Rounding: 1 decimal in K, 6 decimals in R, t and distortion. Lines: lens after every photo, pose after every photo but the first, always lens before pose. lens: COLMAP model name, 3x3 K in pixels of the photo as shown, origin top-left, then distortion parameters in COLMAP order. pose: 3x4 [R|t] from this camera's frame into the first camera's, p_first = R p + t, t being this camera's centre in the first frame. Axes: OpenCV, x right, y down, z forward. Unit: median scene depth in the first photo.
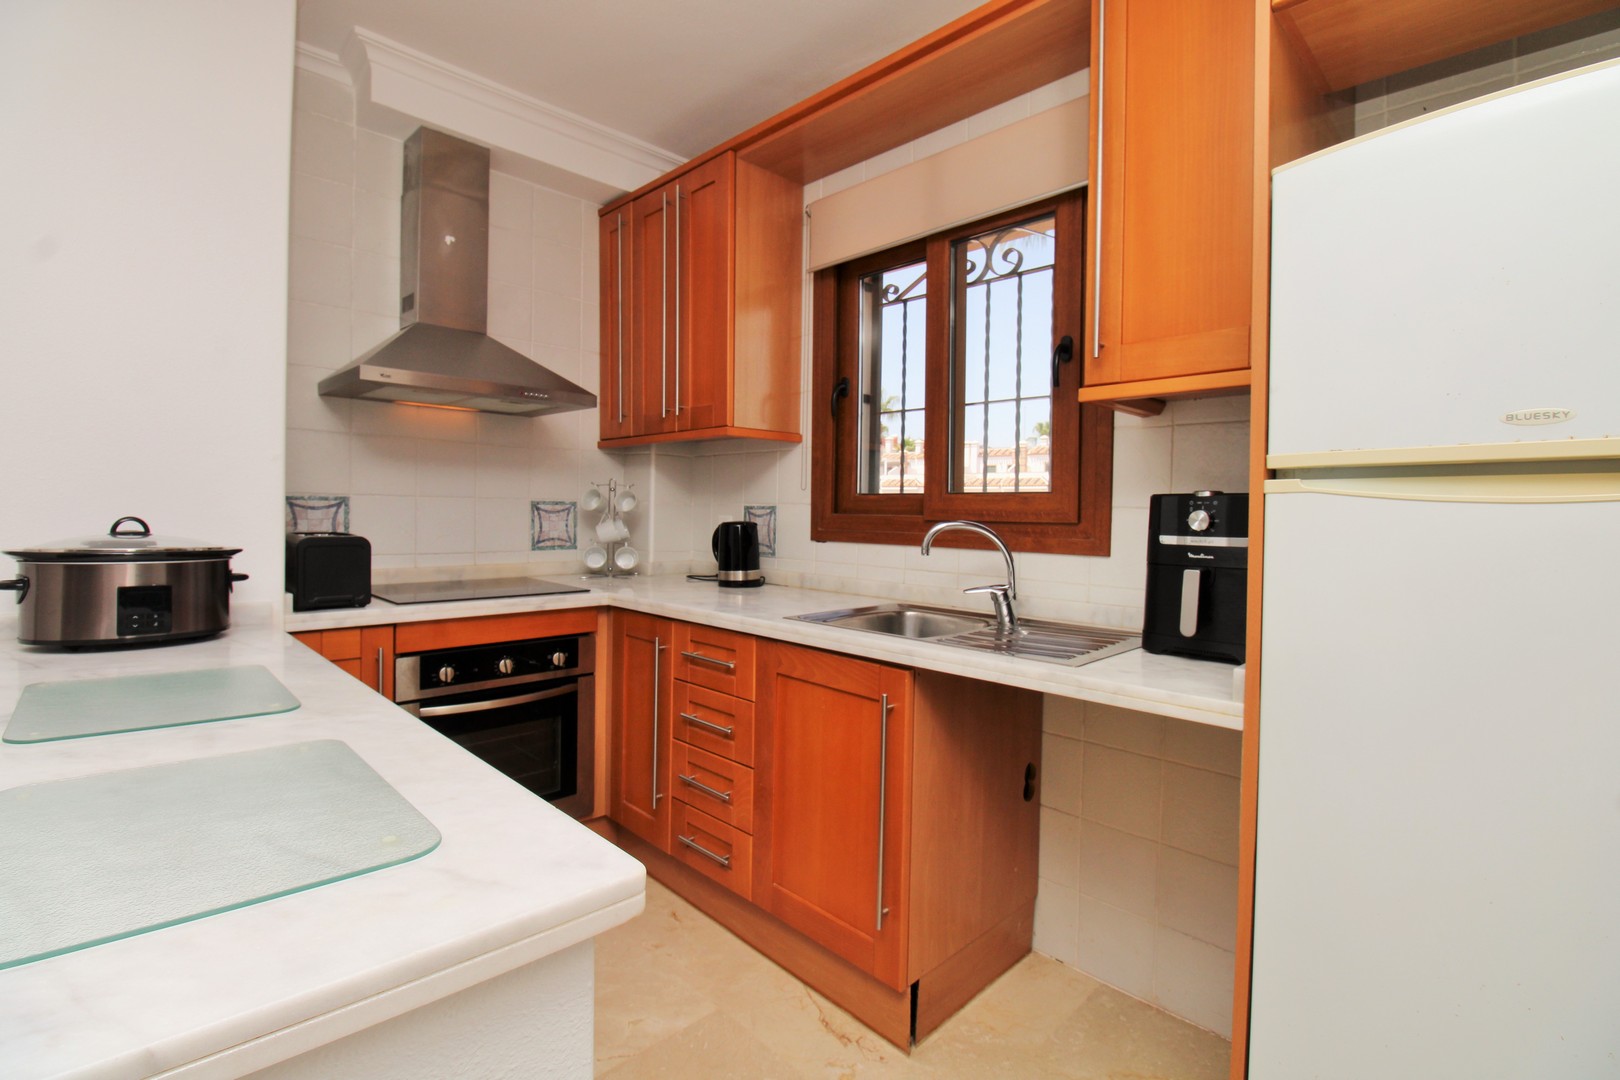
lens RADIAL K [[746.6, 0, 814.5], [0, 746.6, 525.7], [0, 0, 1]] dist [-0.002222, -0.013941]
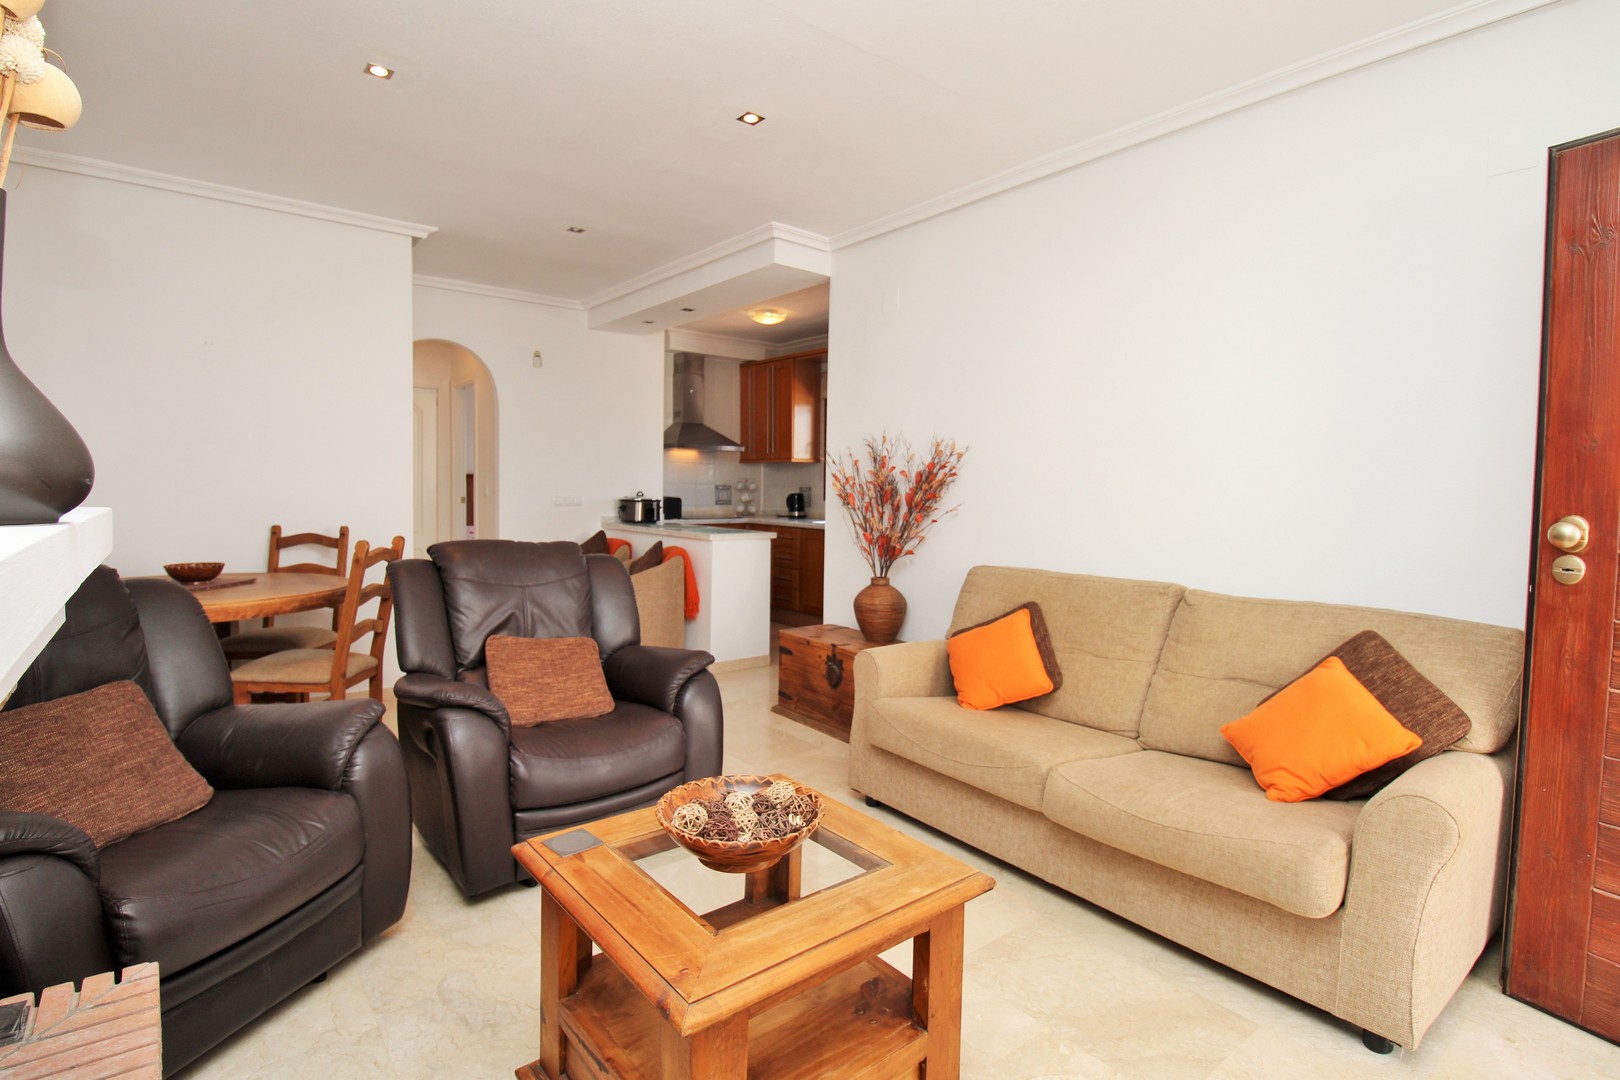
lens RADIAL K [[800.7, 0, 814.2], [0, 800.7, 527.6], [0, 0, 1]] dist [-0.003651, -0.000832]
pose [[0.994264, 0.003001, -0.106907, 0.287779], [0.000403, 0.999494, 0.031810, 0.028695], [0.106949, -0.031671, 0.993760, -1.969837]]
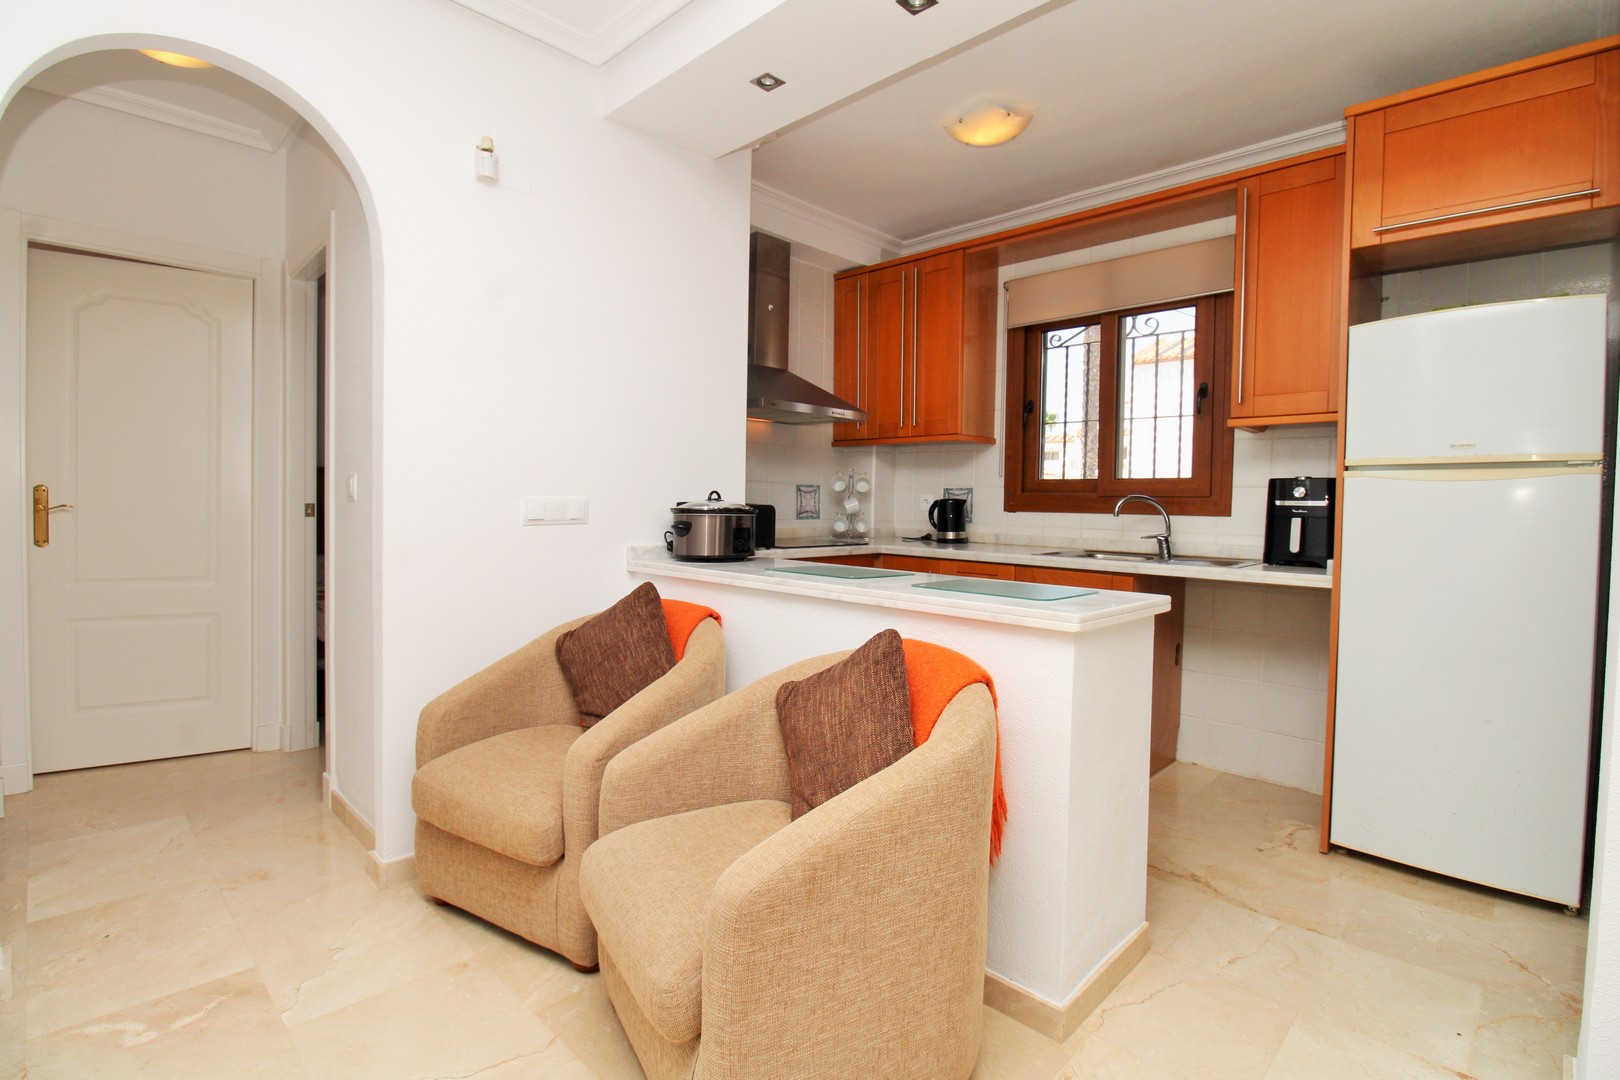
lens RADIAL K [[763.5, 0, 814.8], [0, 763.5, 528.6], [0, 0, 1]] dist [0.001166, -0.015194]
pose [[0.999838, -0.000927, 0.017980, -0.441801], [0.000617, 0.999851, 0.017259, 0.030173], [-0.017994, -0.017245, 0.999689, -0.539111]]
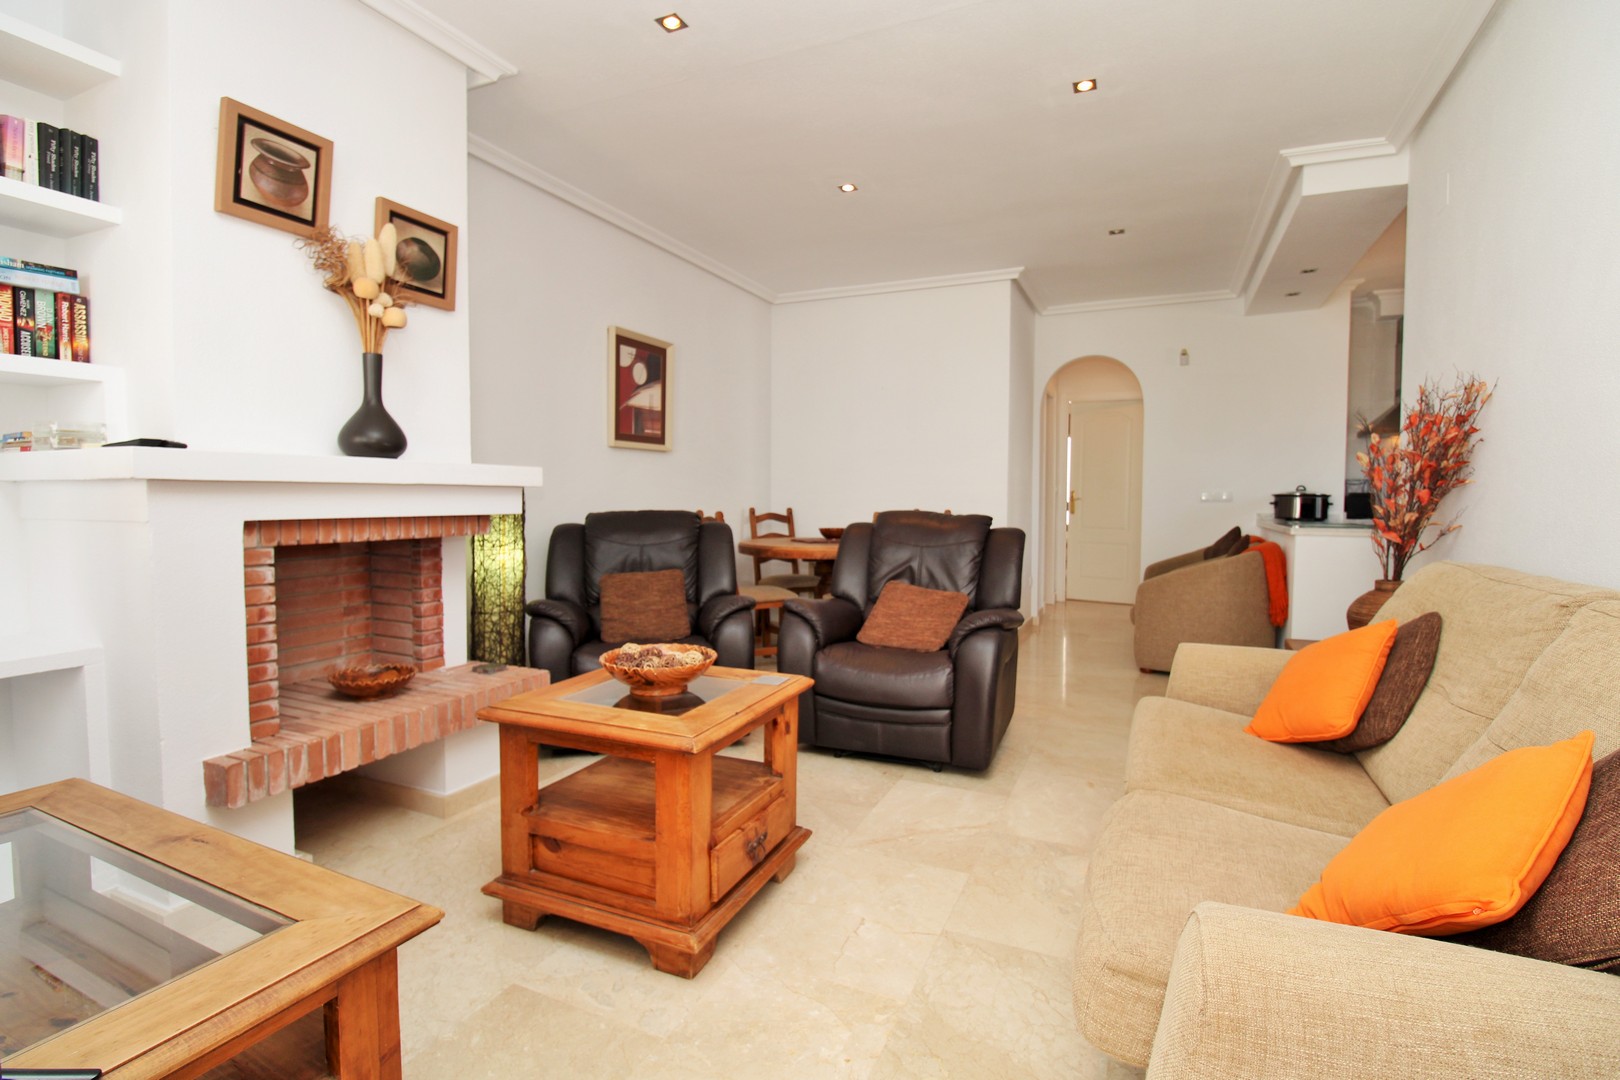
lens RADIAL K [[763.5, 0, 814.8], [0, 763.5, 528.6], [0, 0, 1]] dist [0.001166, -0.015194]
pose [[0.355969, 0.022956, -0.934216, 1.019451], [-0.013885, 0.999718, 0.019274, 0.096998], [0.934395, 0.006110, 0.356187, -1.525448]]
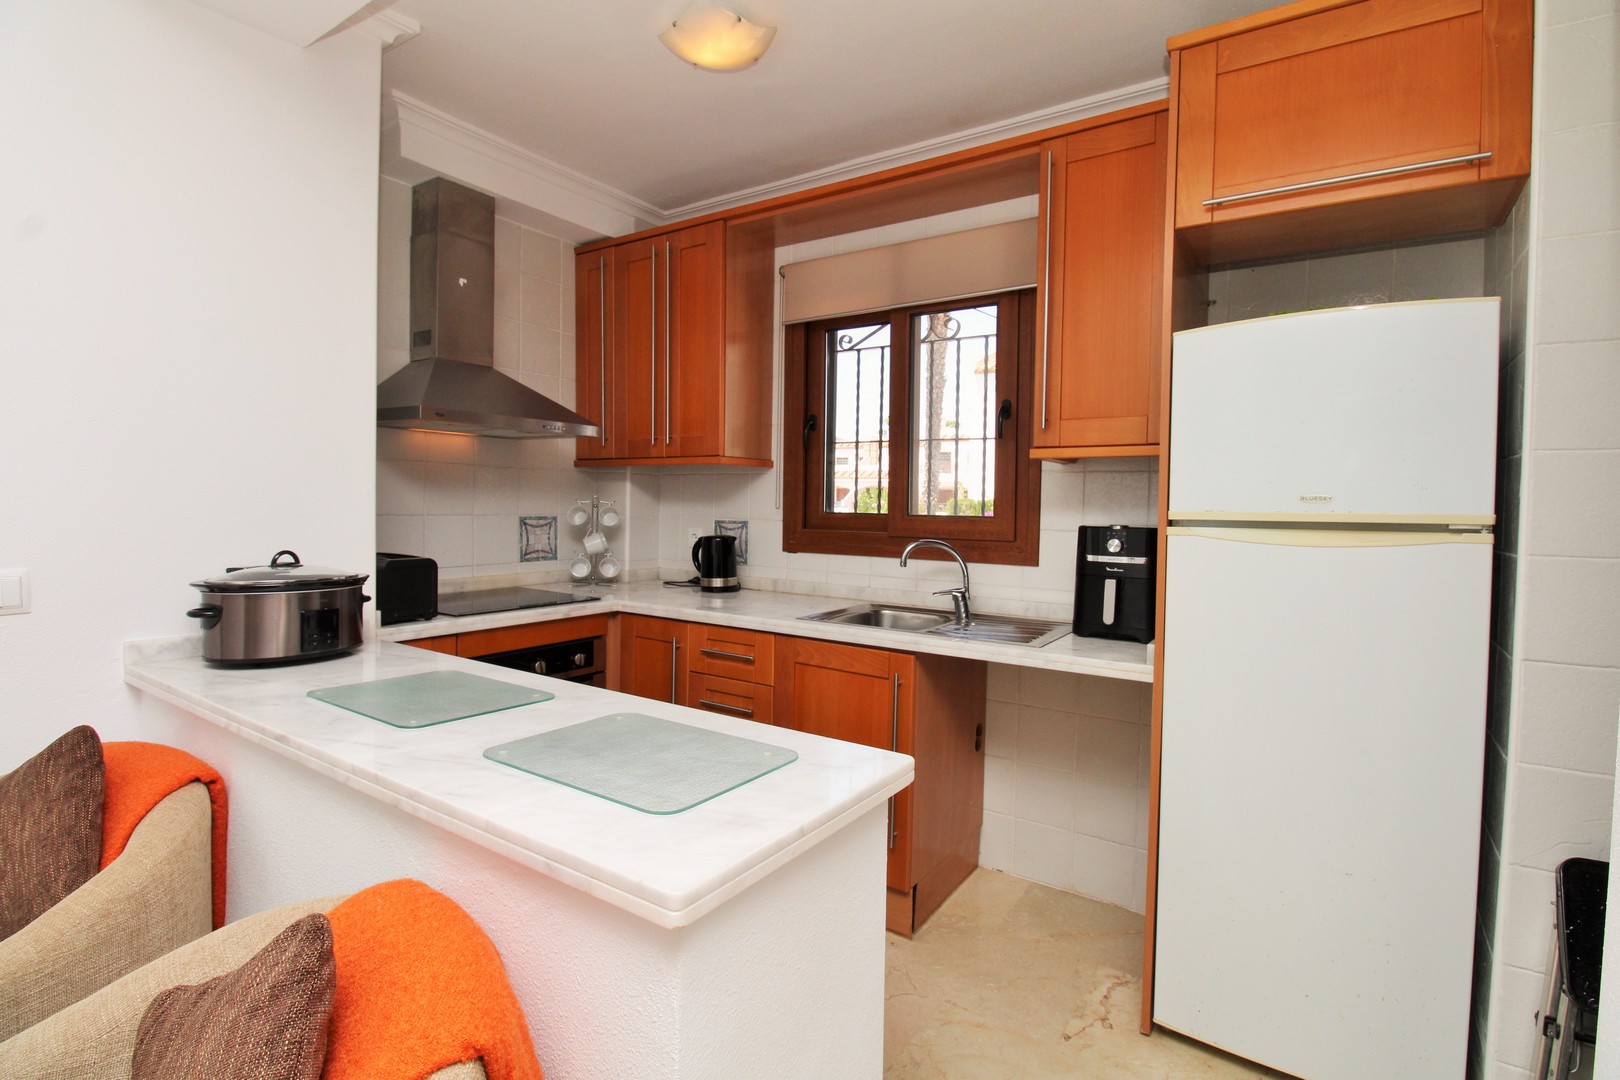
lens RADIAL K [[763.5, 0, 814.8], [0, 763.5, 528.6], [0, 0, 1]] dist [0.001166, -0.015194]
pose [[0.980067, -0.006111, 0.198571, -0.213688], [0.002817, 0.999854, 0.016866, -0.039964], [-0.198645, -0.015971, 0.979941, -0.212058]]
